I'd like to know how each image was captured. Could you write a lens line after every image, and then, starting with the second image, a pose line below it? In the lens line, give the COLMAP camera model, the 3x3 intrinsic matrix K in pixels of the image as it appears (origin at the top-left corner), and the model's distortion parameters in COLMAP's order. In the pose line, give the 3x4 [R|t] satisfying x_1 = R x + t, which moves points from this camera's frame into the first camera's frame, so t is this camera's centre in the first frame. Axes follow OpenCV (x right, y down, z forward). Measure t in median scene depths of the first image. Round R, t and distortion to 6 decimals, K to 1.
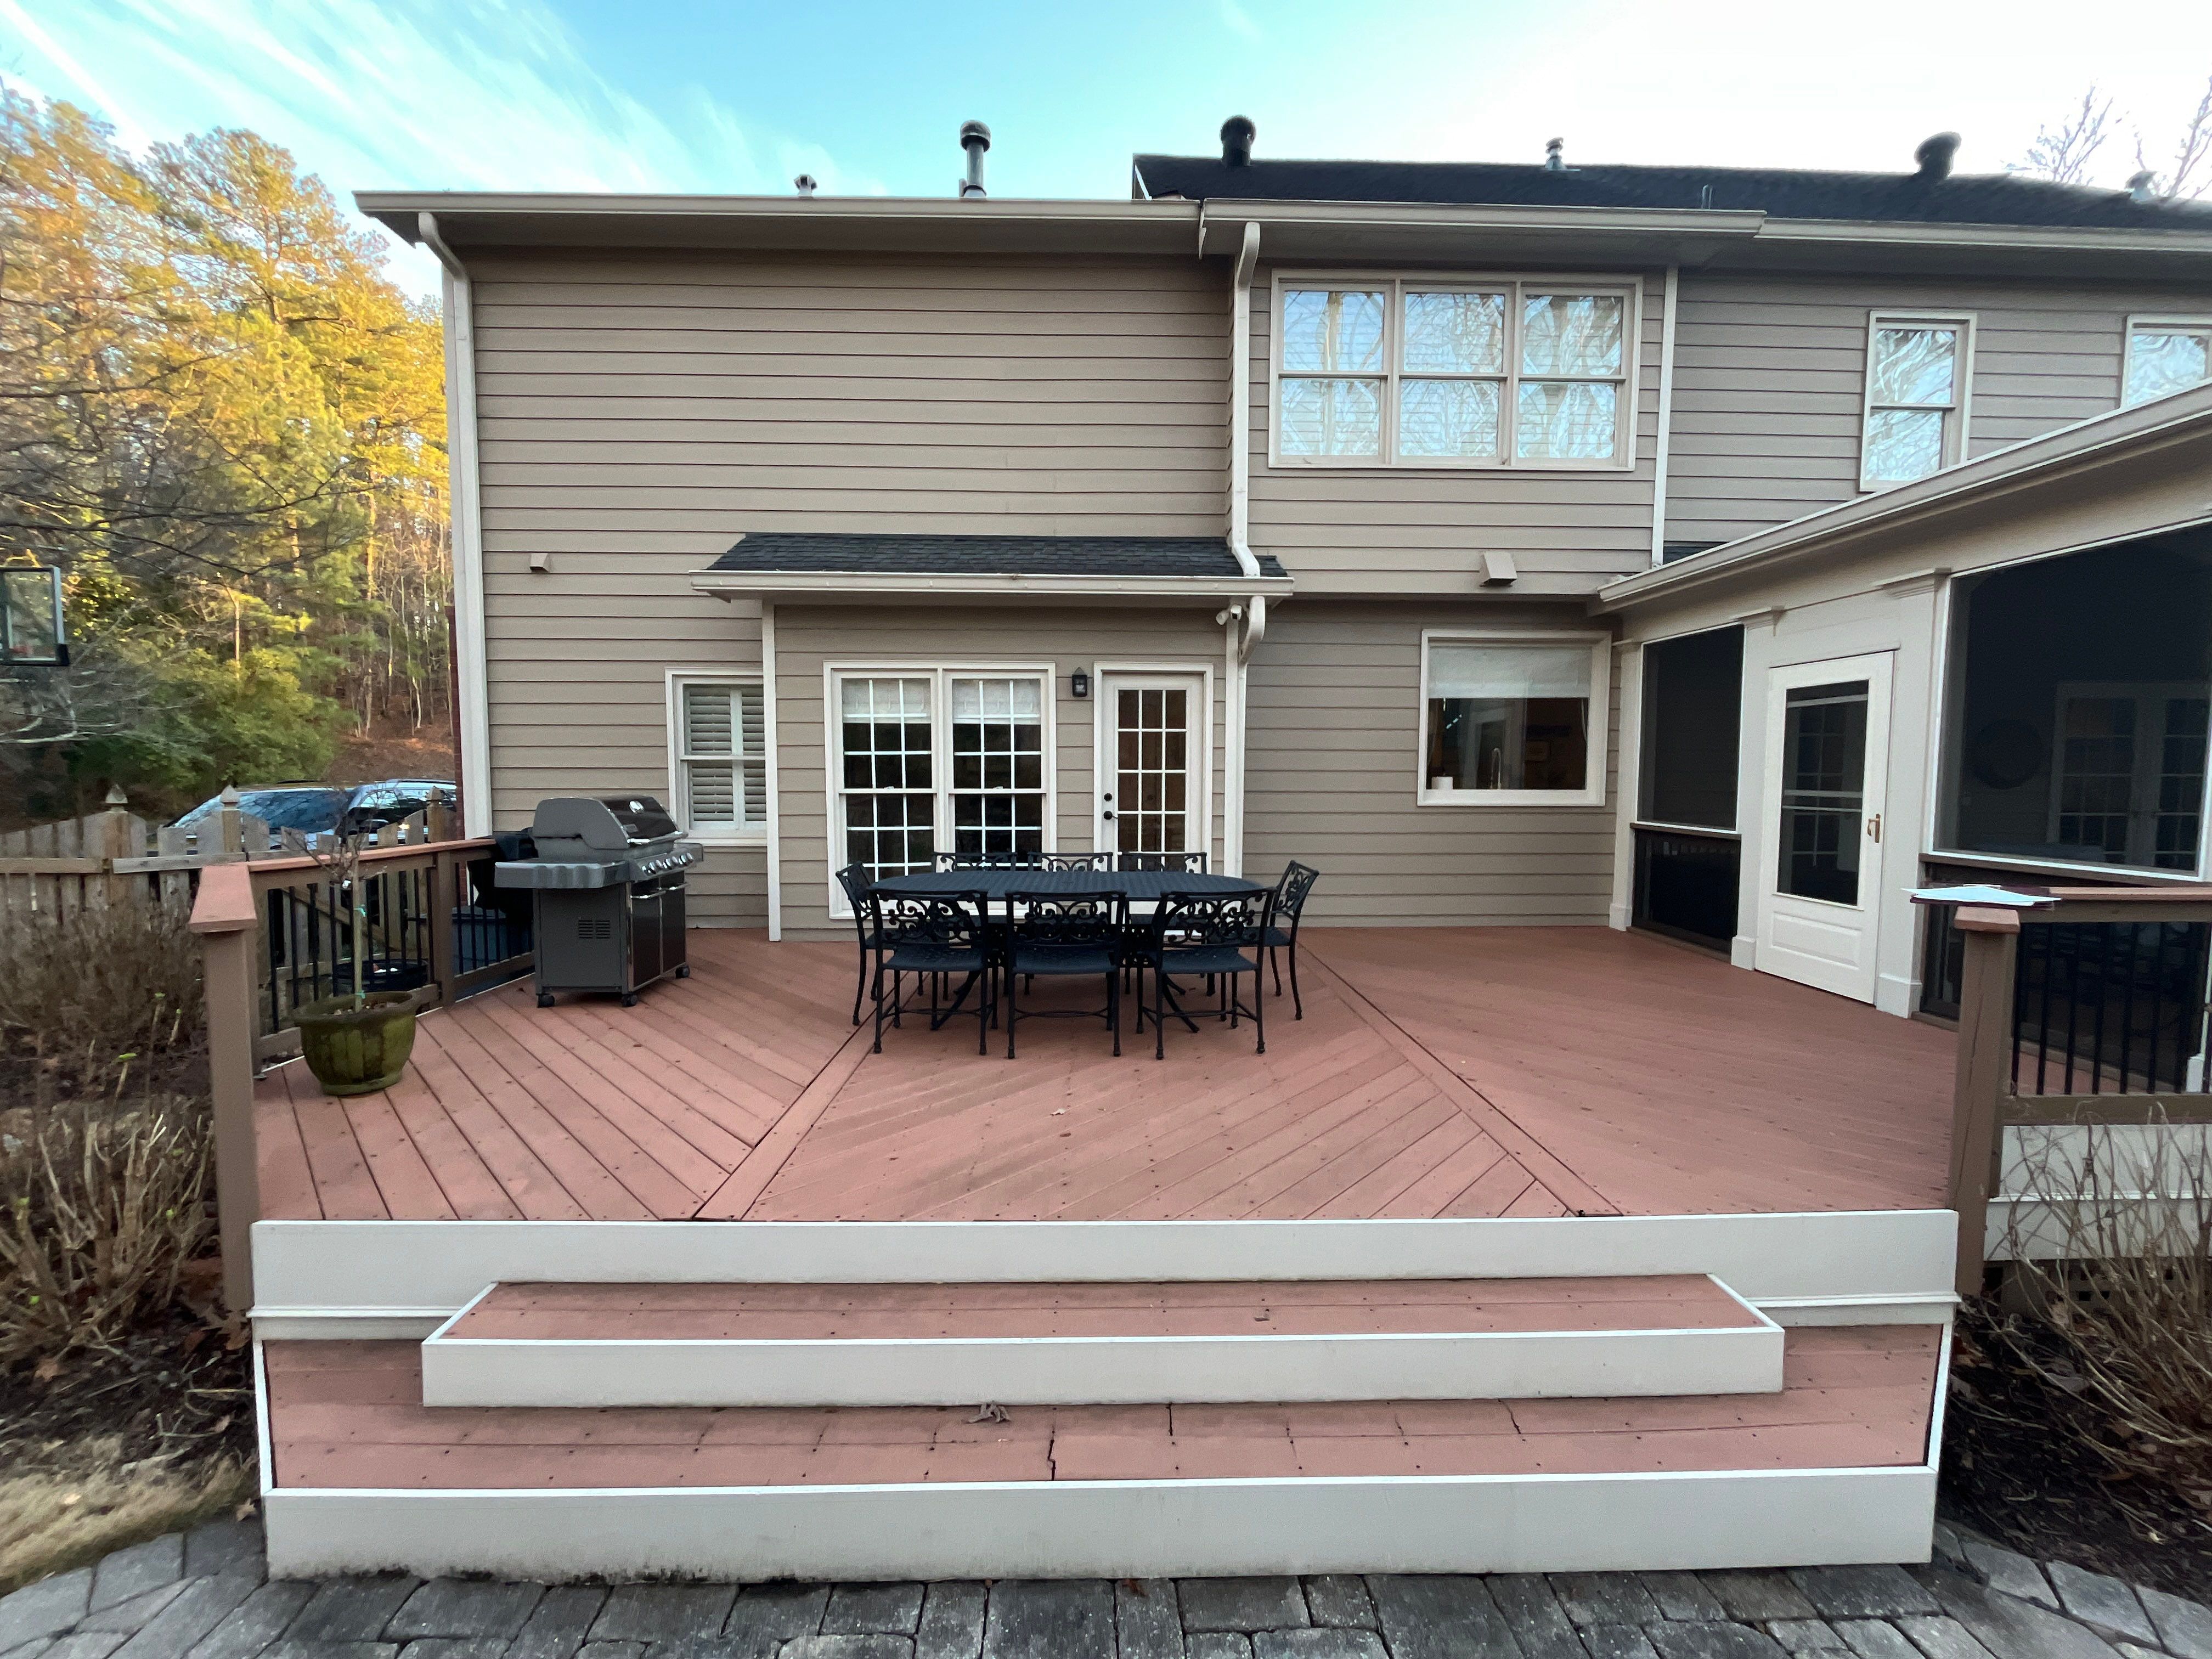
lens RADIAL K [[883.5, 0, 1121.9], [0, 883.5, 829.3], [0, 0, 1]] dist [-0.003787, -0.000644]
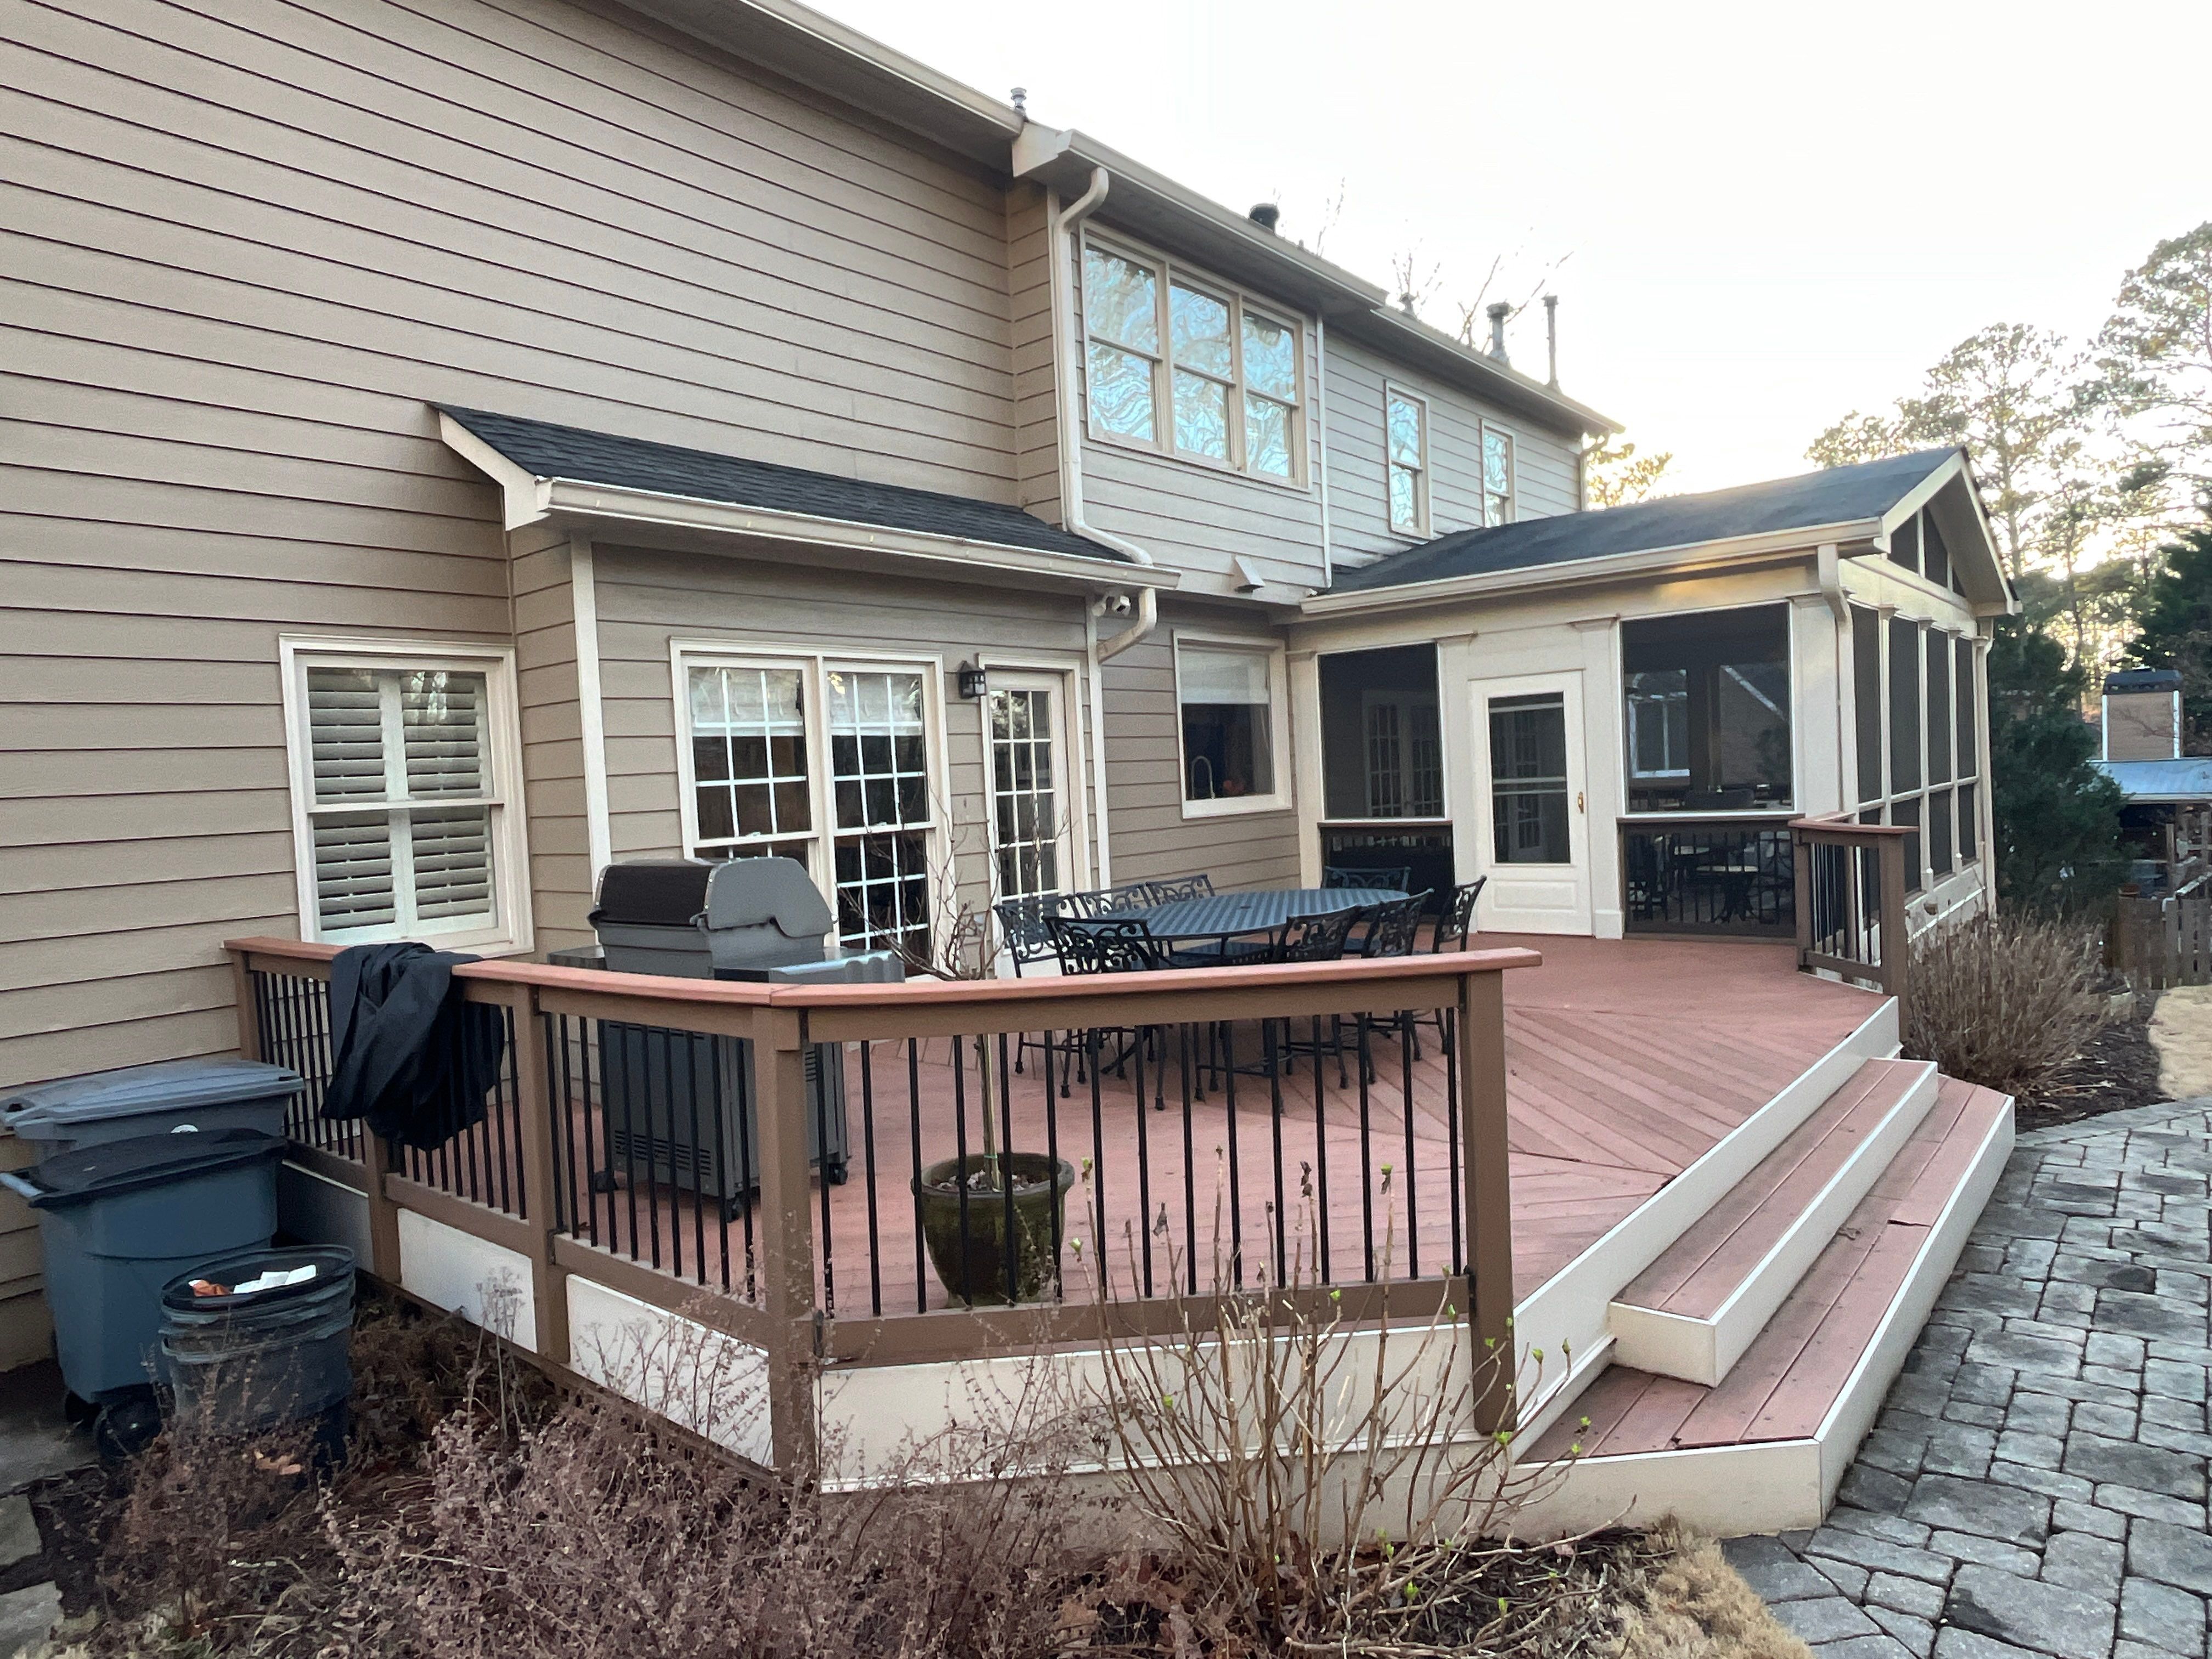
lens RADIAL K [[1311.6, 0, 1110.6], [0, 1311.6, 832.6], [0, 0, 1]] dist [0.006756, -0.002493]
pose [[0.660989, -0.067350, 0.747367, -0.816519], [0.102590, 0.994723, -0.001093, -0.020191], [-0.743350, 0.077395, 0.664410, 0.157287]]
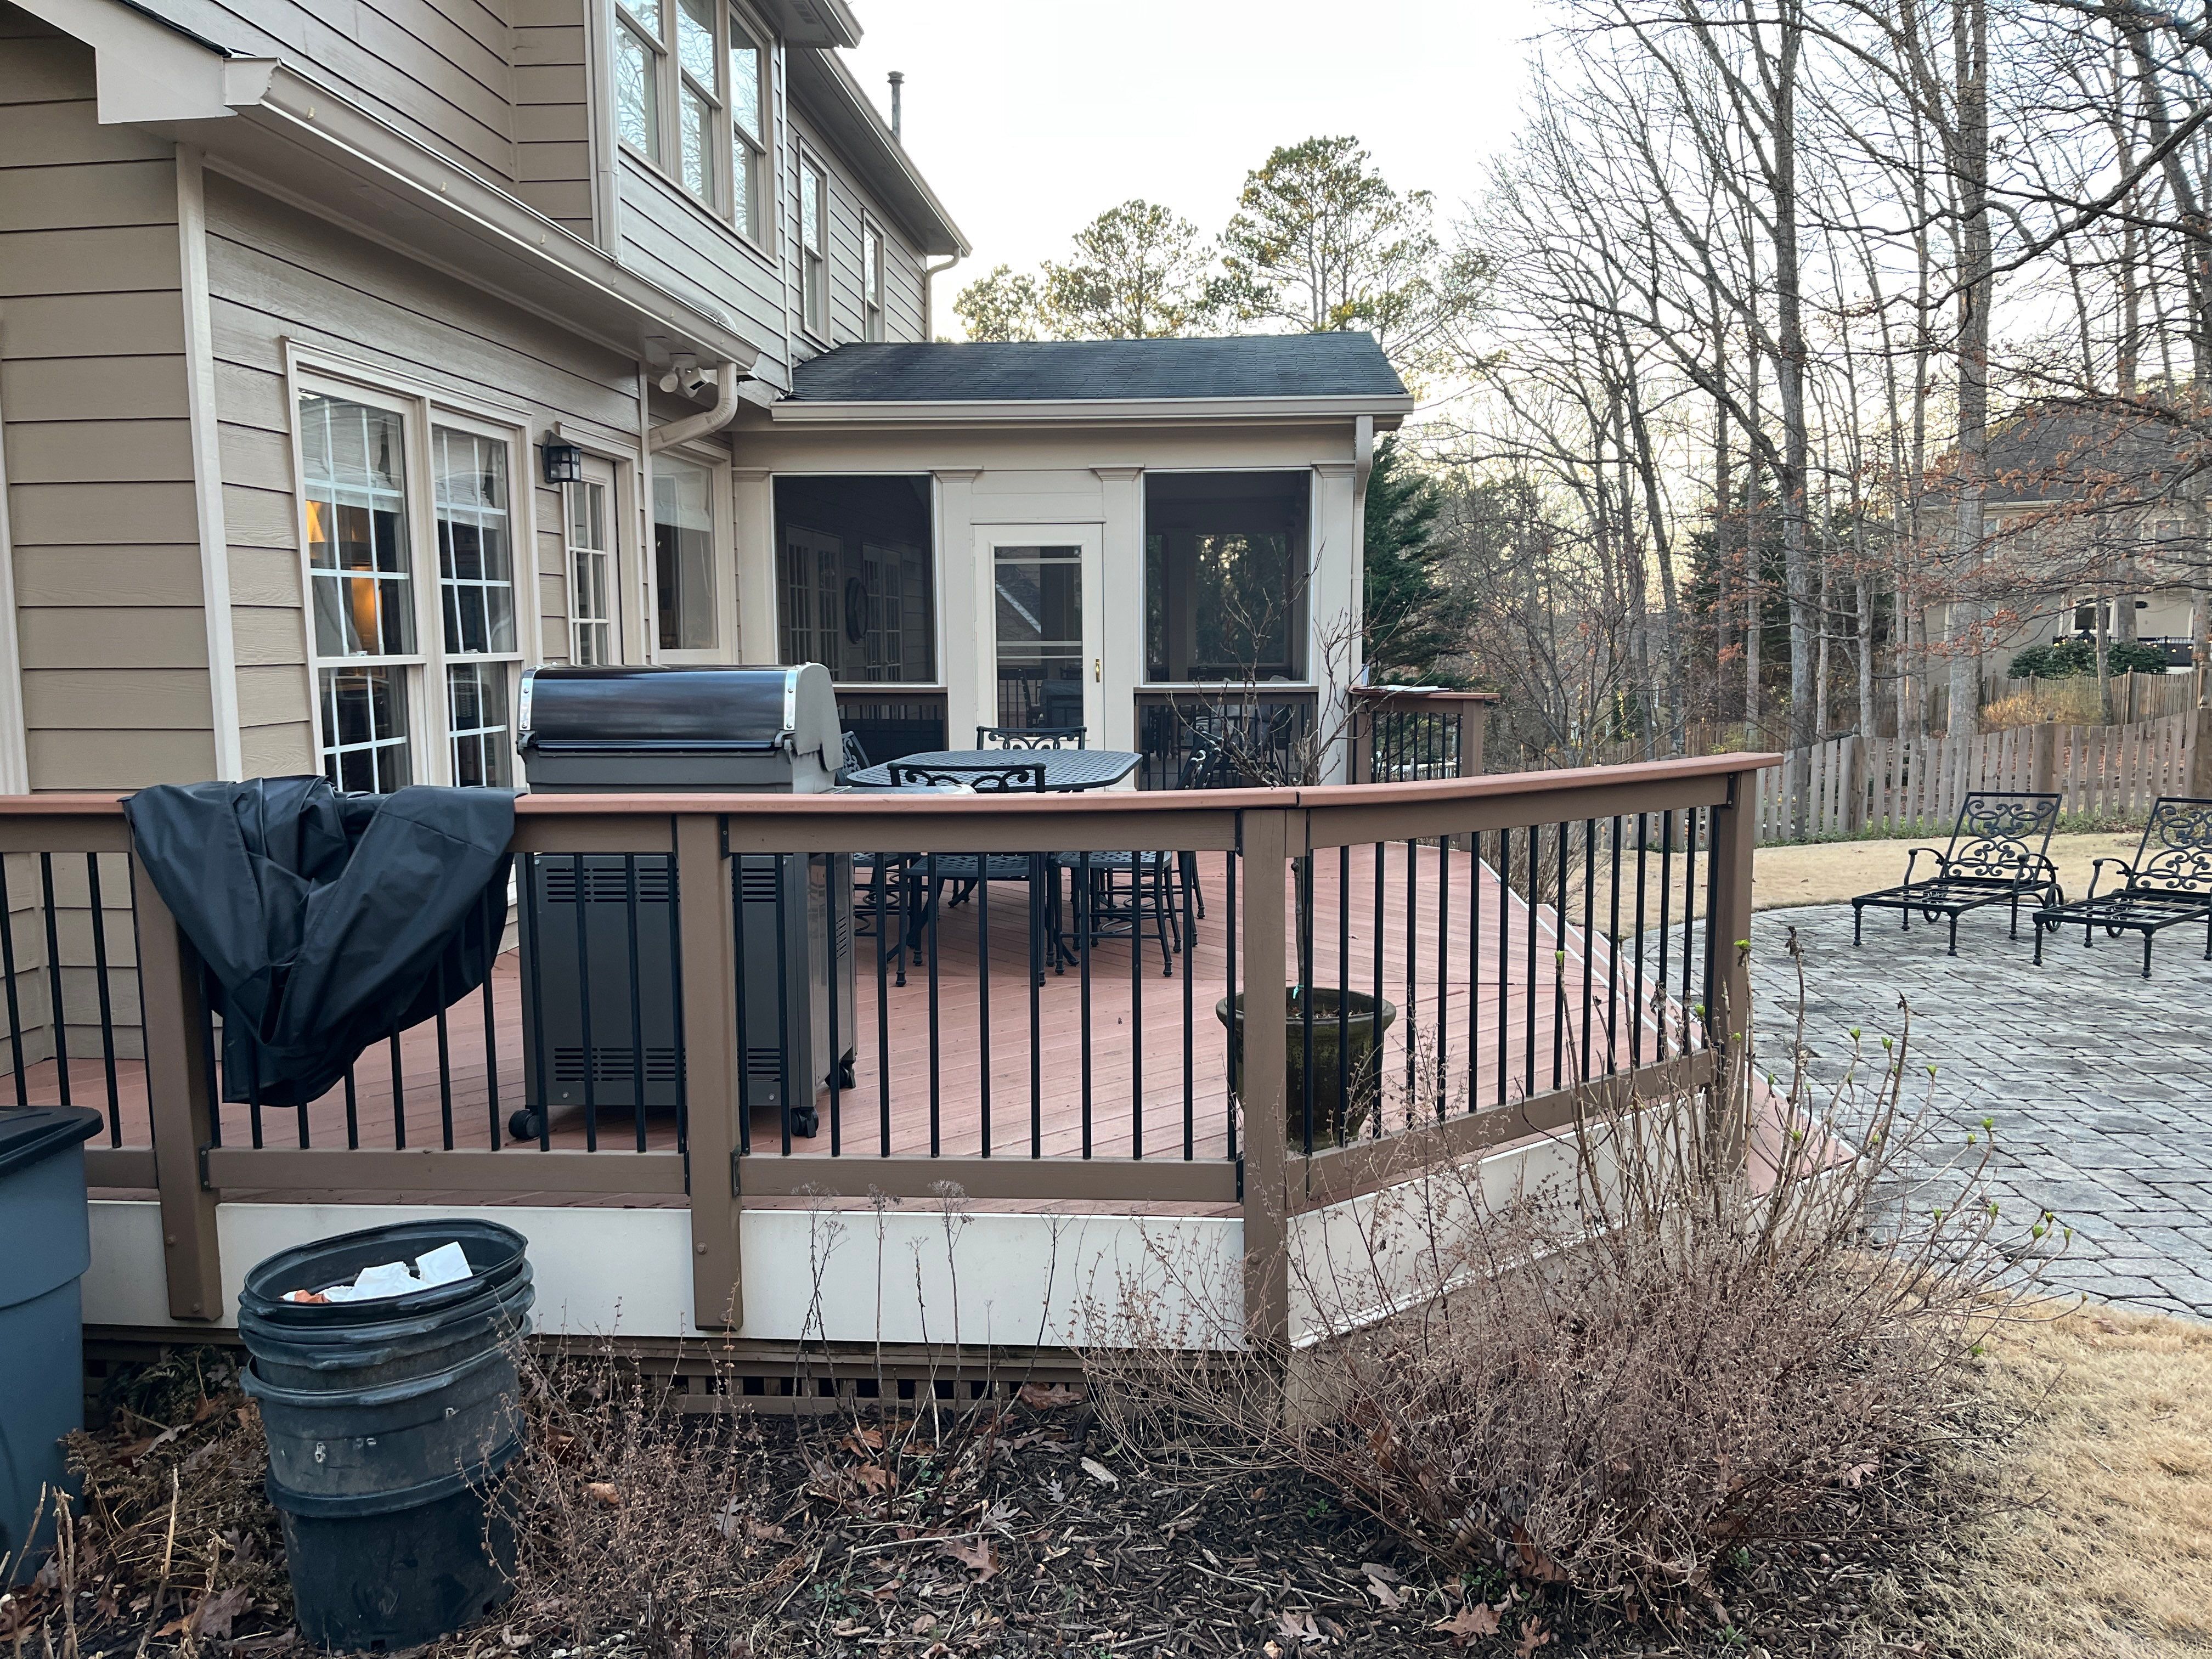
lens RADIAL K [[1663.5, 0, 1111.2], [0, 1663.5, 828.0], [0, 0, 1]] dist [0.036303, -0.005880]
pose [[0.111691, -0.116208, 0.986925, -1.057231], [0.071431, 0.991509, 0.108664, -0.024862], [-0.991172, 0.058360, 0.119043, 0.533435]]
